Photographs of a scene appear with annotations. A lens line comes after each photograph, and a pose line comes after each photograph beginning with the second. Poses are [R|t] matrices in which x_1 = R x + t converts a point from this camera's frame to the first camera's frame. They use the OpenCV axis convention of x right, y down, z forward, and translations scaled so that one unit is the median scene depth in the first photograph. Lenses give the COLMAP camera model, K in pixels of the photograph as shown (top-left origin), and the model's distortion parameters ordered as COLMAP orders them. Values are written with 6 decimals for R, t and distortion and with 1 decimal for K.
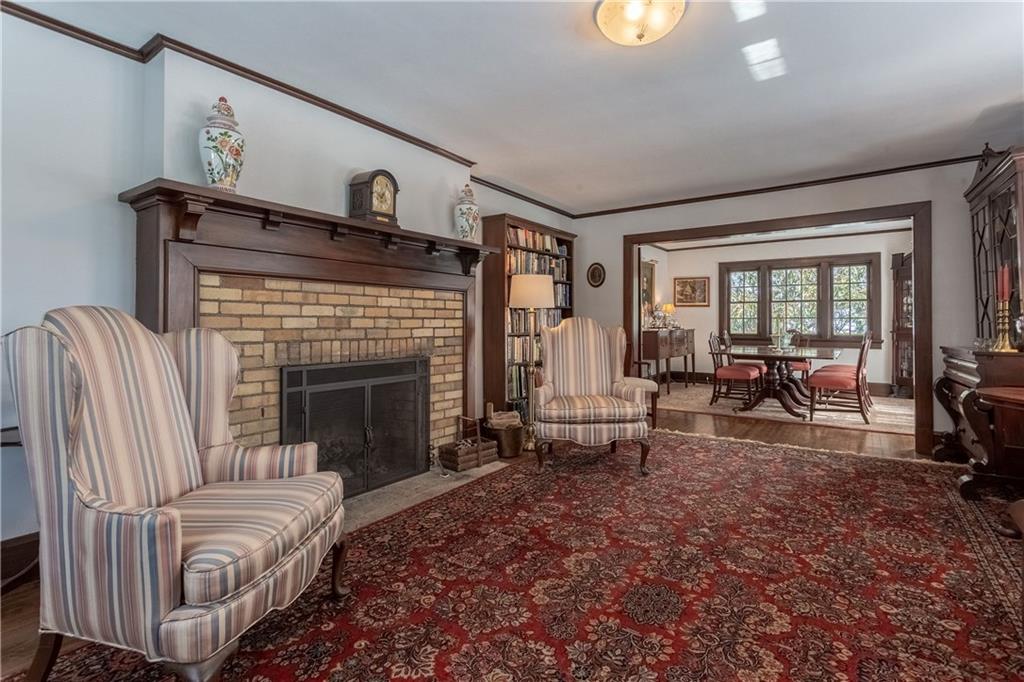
lens RADIAL K [[509.2, 0, 511.6], [0, 509.2, 333.2], [0, 0, 1]] dist [0.018351, -0.000508]
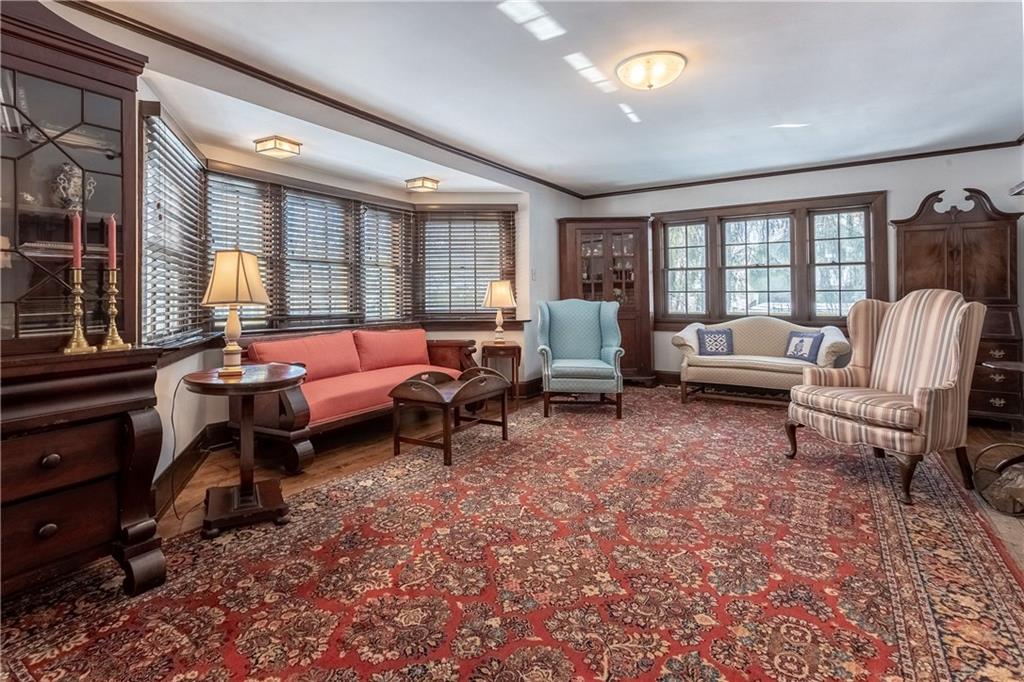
lens RADIAL K [[509.2, 0, 500.8], [0, 509.2, 295.8], [0, 0, 1]] dist [0.018351, -0.000508]
pose [[-0.999585, 0.003769, -0.028546, 0.547488], [0.003325, 0.999873, 0.015588, -0.036052], [0.028601, 0.015486, -0.999471, 1.825384]]
